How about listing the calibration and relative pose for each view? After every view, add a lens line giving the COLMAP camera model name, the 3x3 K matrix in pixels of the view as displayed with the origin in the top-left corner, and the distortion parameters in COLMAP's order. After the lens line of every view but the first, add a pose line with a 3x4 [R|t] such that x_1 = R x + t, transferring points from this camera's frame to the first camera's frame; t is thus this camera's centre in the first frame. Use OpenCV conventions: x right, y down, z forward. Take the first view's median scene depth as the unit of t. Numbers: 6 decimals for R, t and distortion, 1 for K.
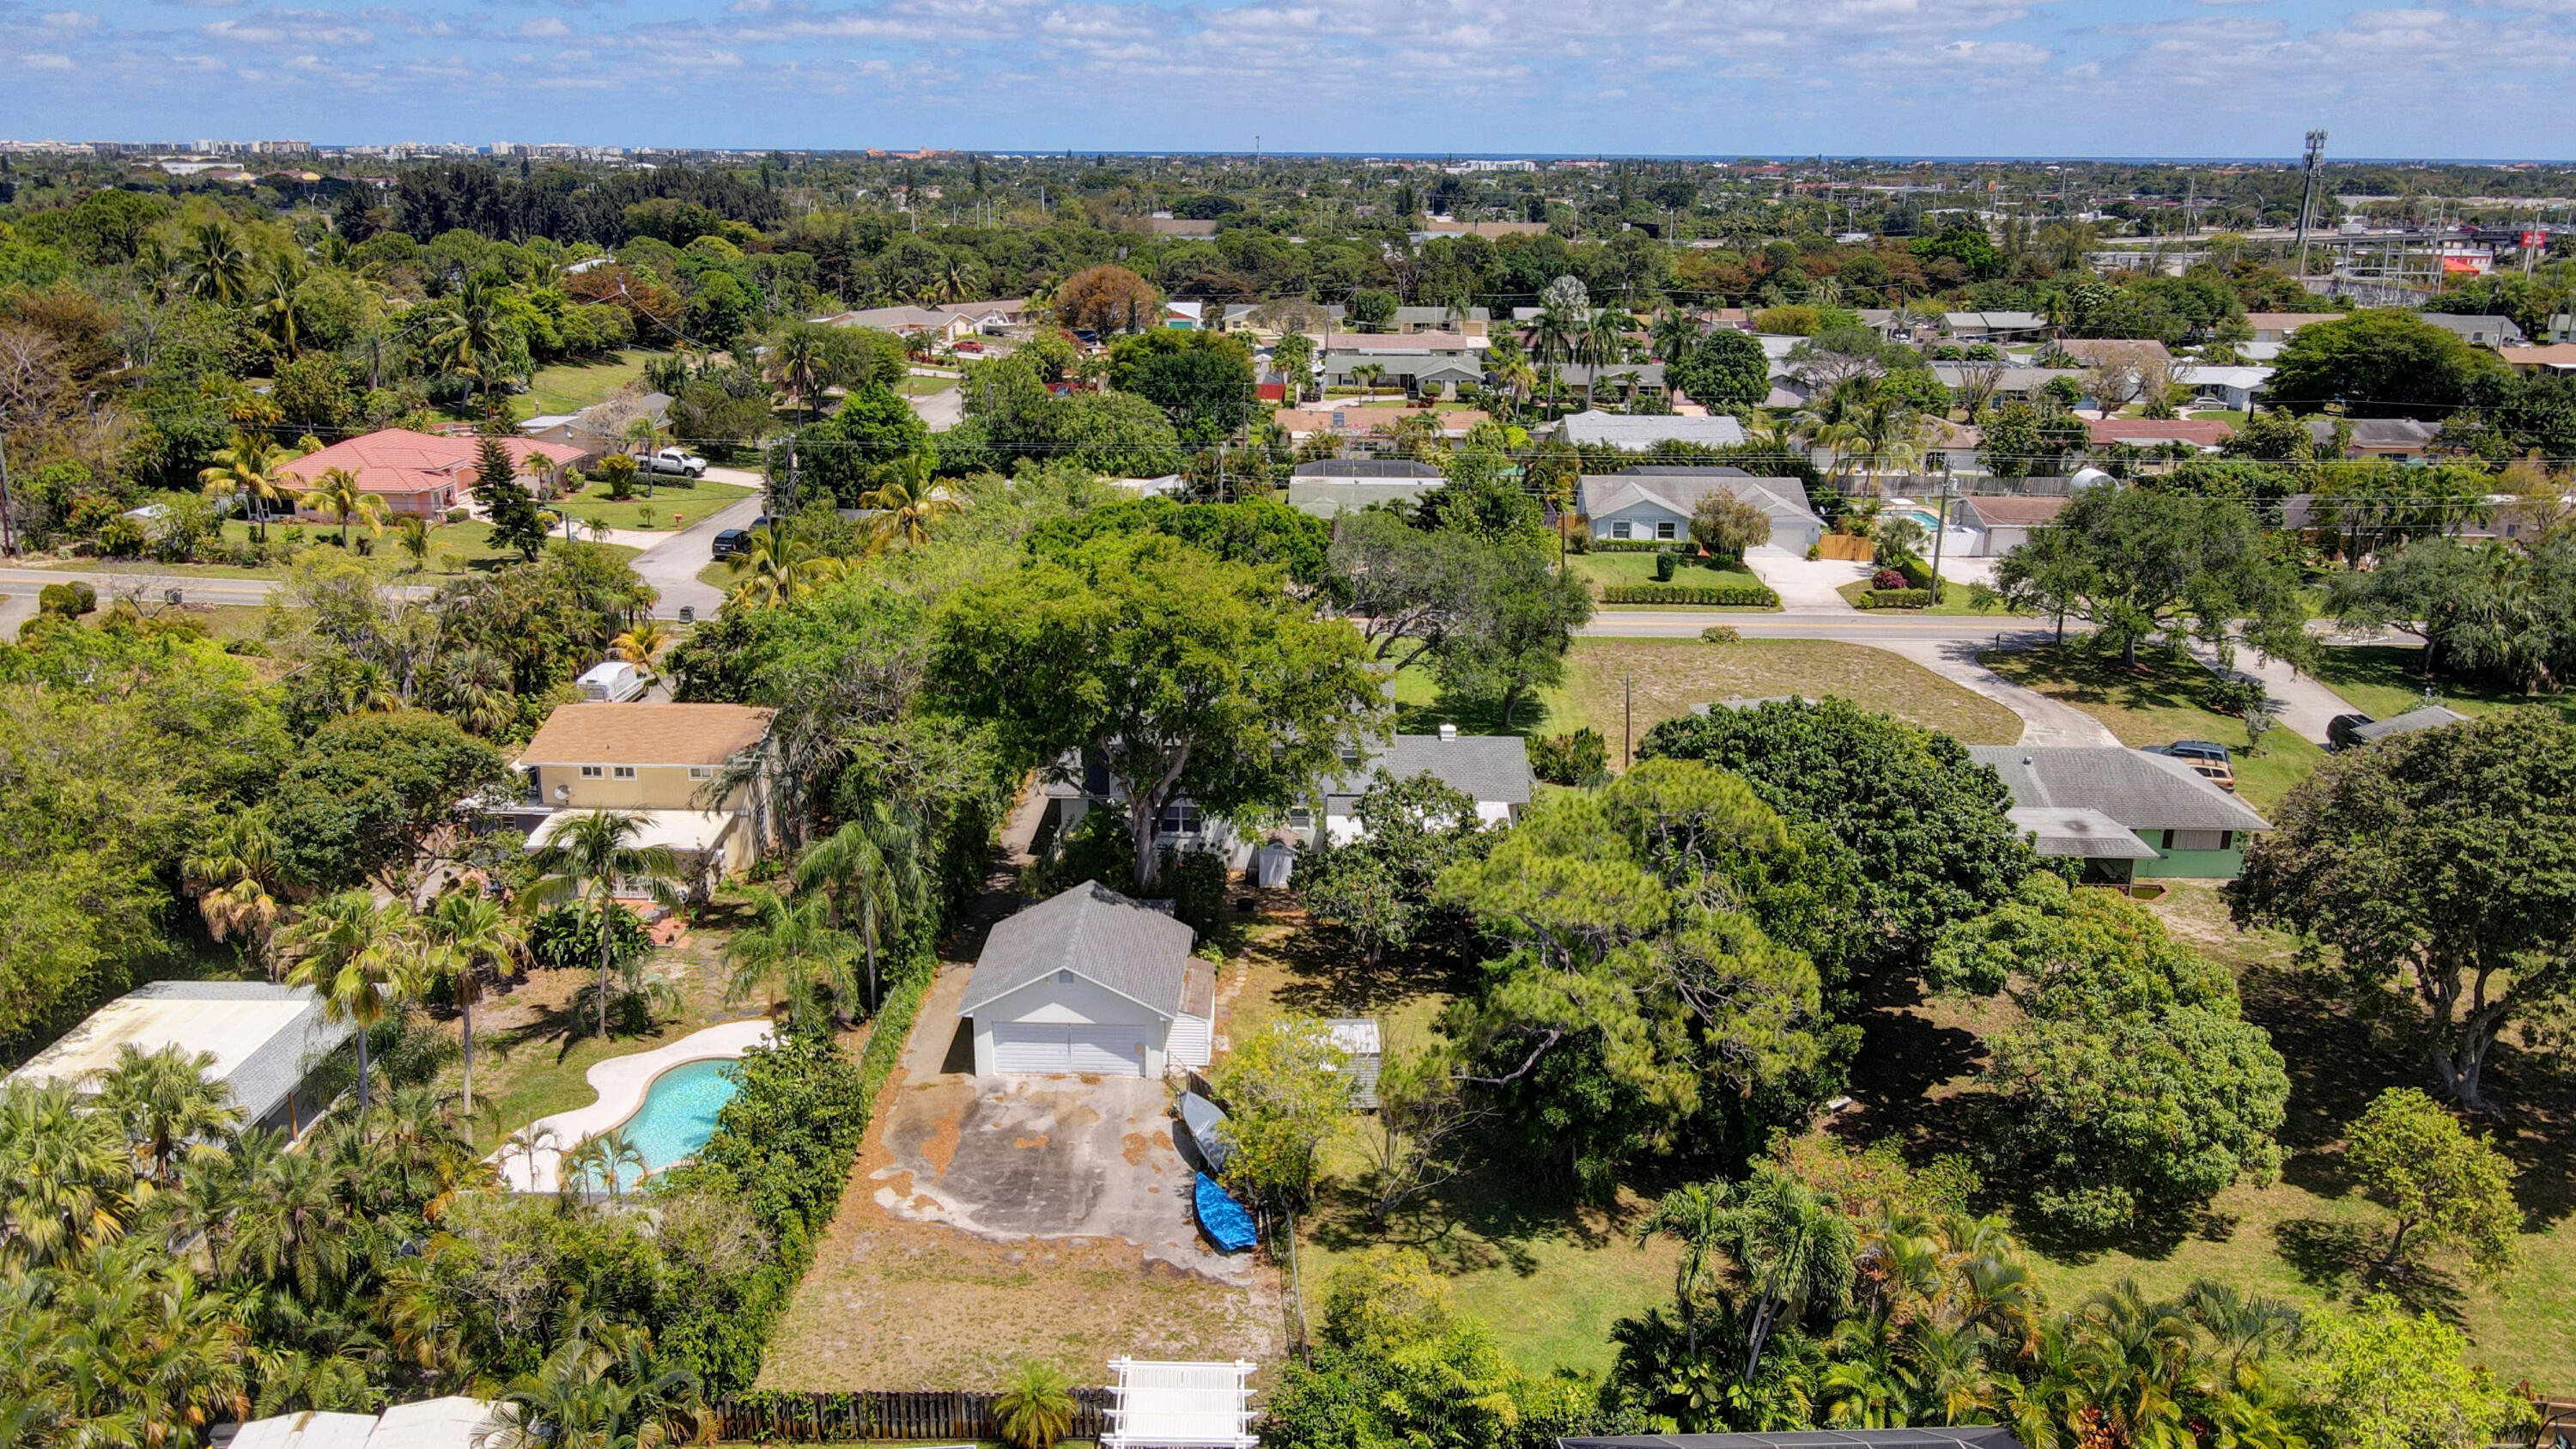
lens RADIAL K [[1894.6, 0, 1281.1], [0, 1894.6, 764.5], [0, 0, 1]] dist [-0.000731, 0.025959]
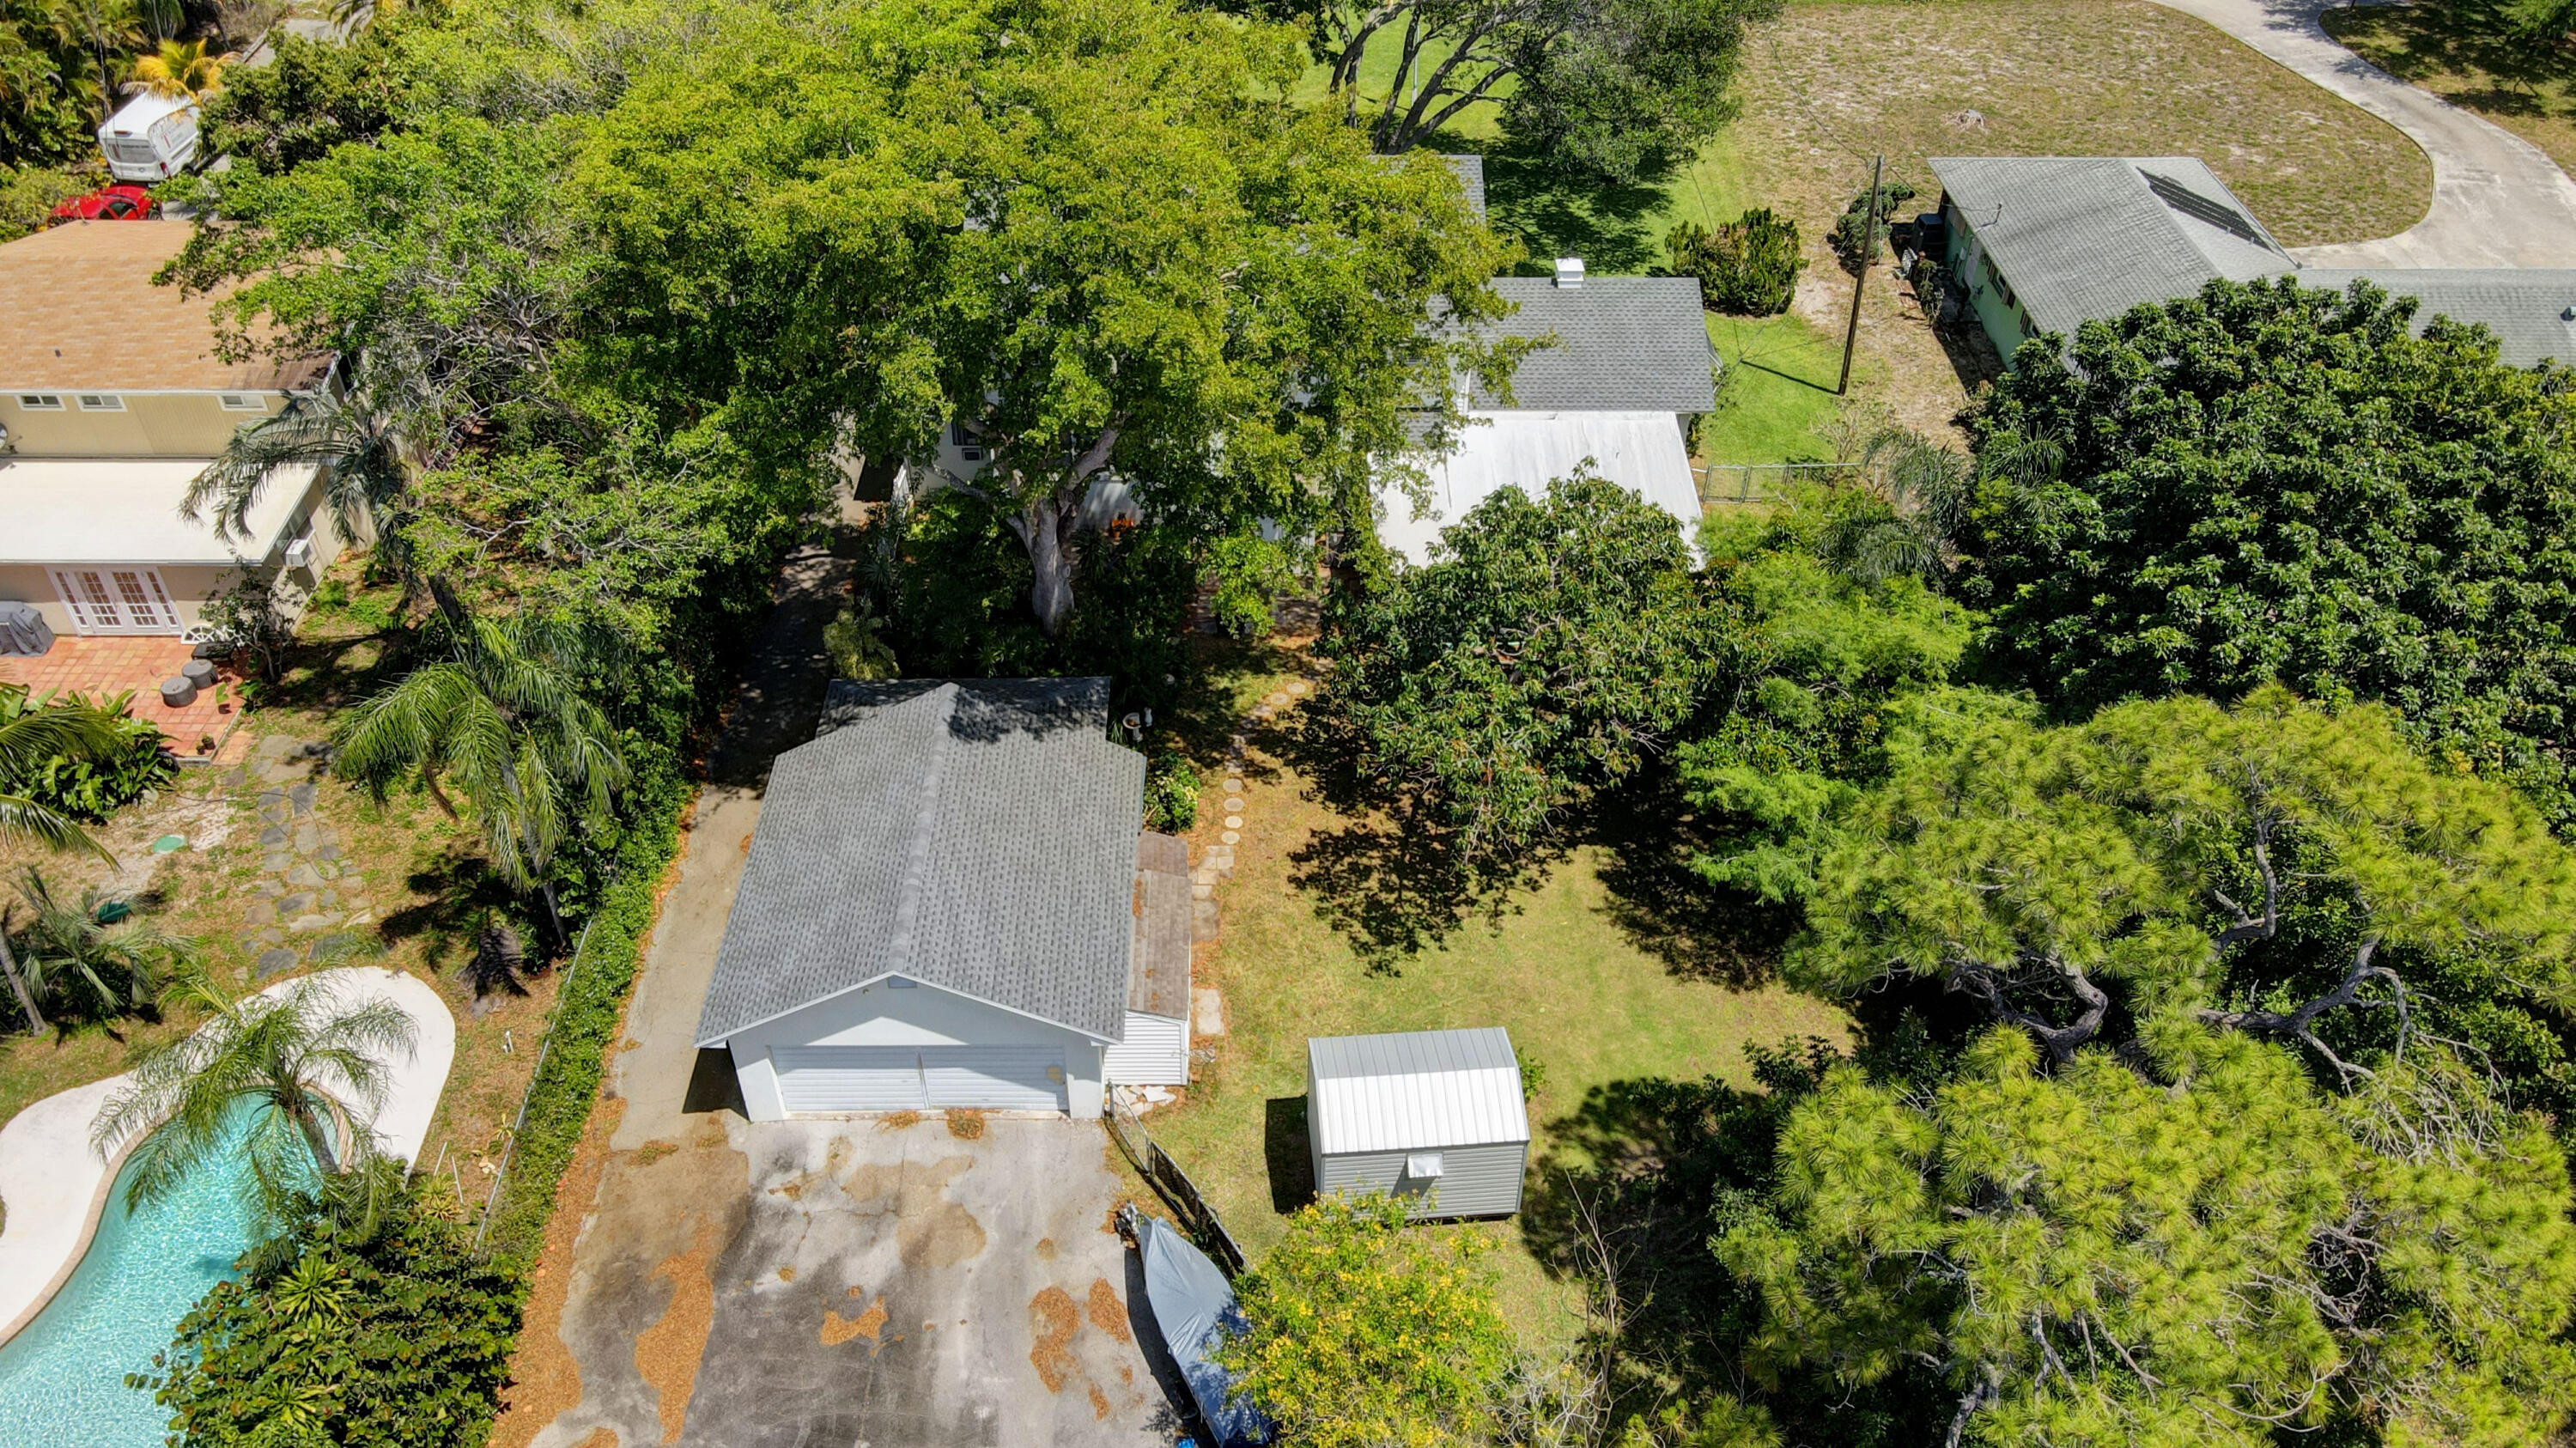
lens RADIAL K [[1912.3, 0, 1275.1], [0, 1912.3, 725.3], [0, 0, 1]] dist [0.004025, -0.002414]
pose [[0.999373, -0.025364, 0.024720, -0.023053], [0.014595, 0.930868, 0.365064, -0.126540], [-0.032270, -0.364474, 0.930654, 0.511794]]
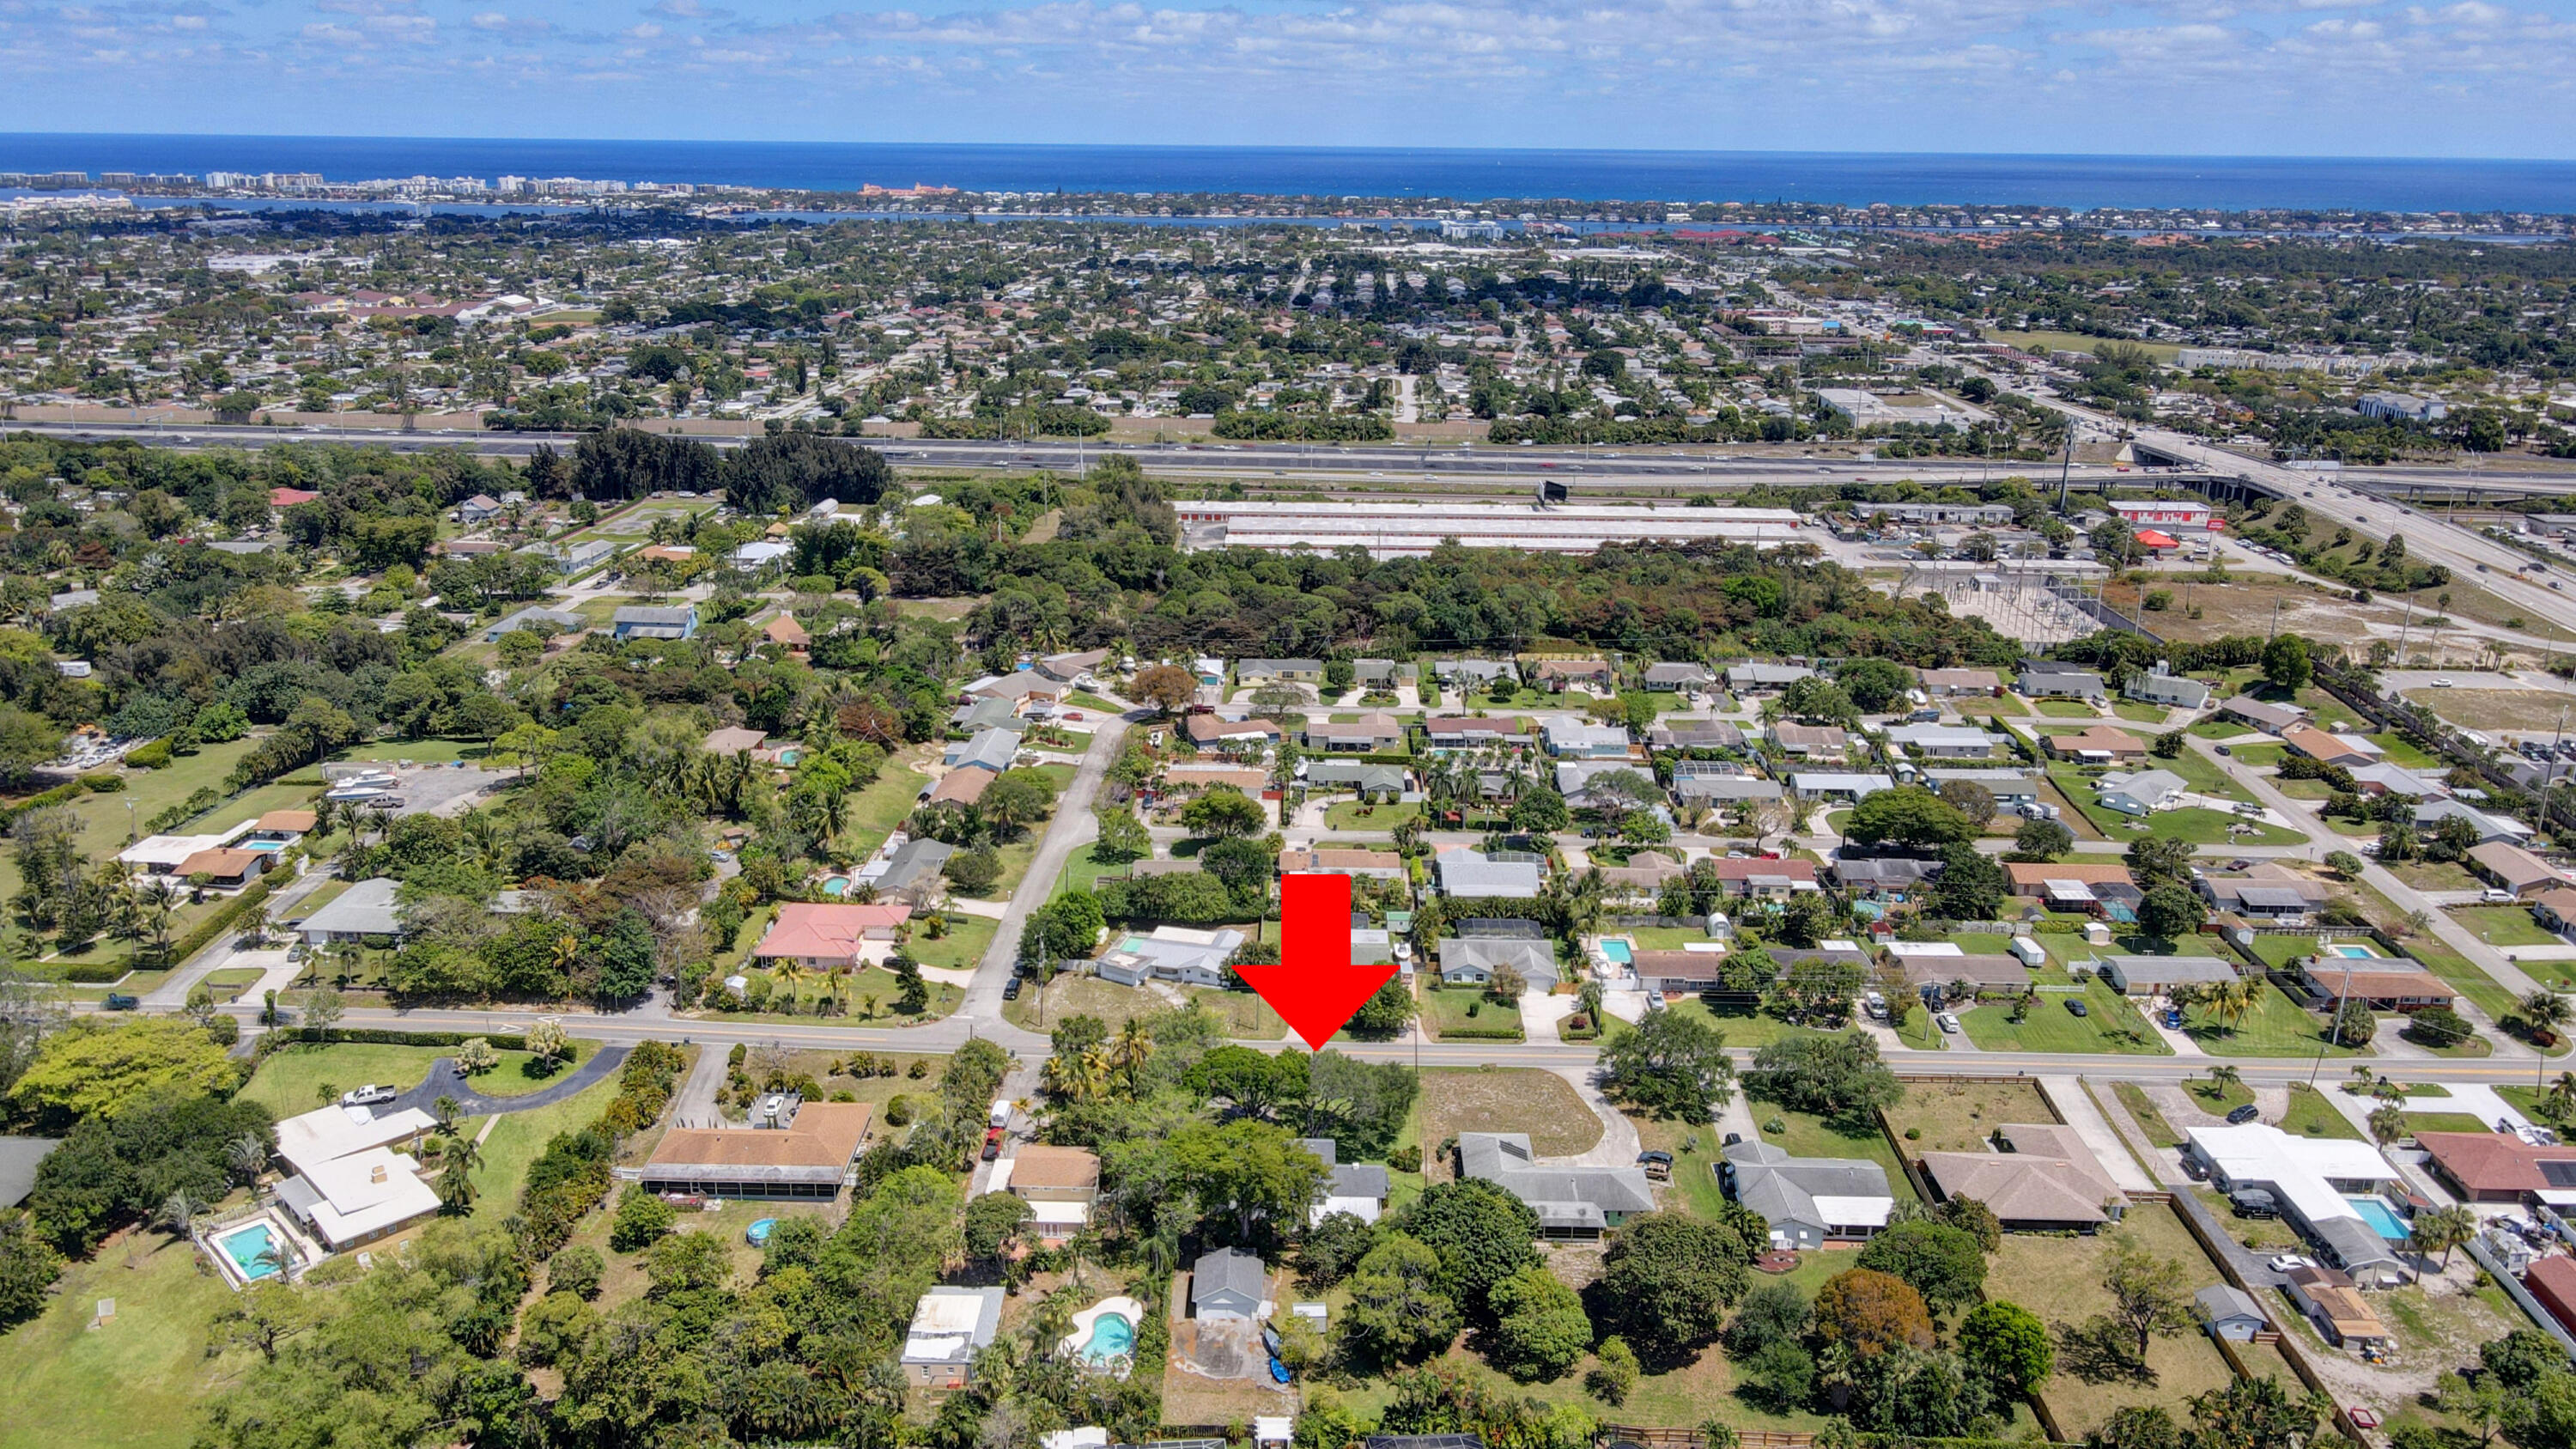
lens RADIAL K [[1922.0, 0, 1276.6], [0, 1922.0, 723.2], [0, 0, 1]] dist [-0.012515, 0.042888]
pose [[0.999960, 0.001380, 0.008797, -0.056534], [-0.001259, 0.999906, -0.013678, -0.734317], [-0.008815, 0.013666, 0.999868, -2.062027]]
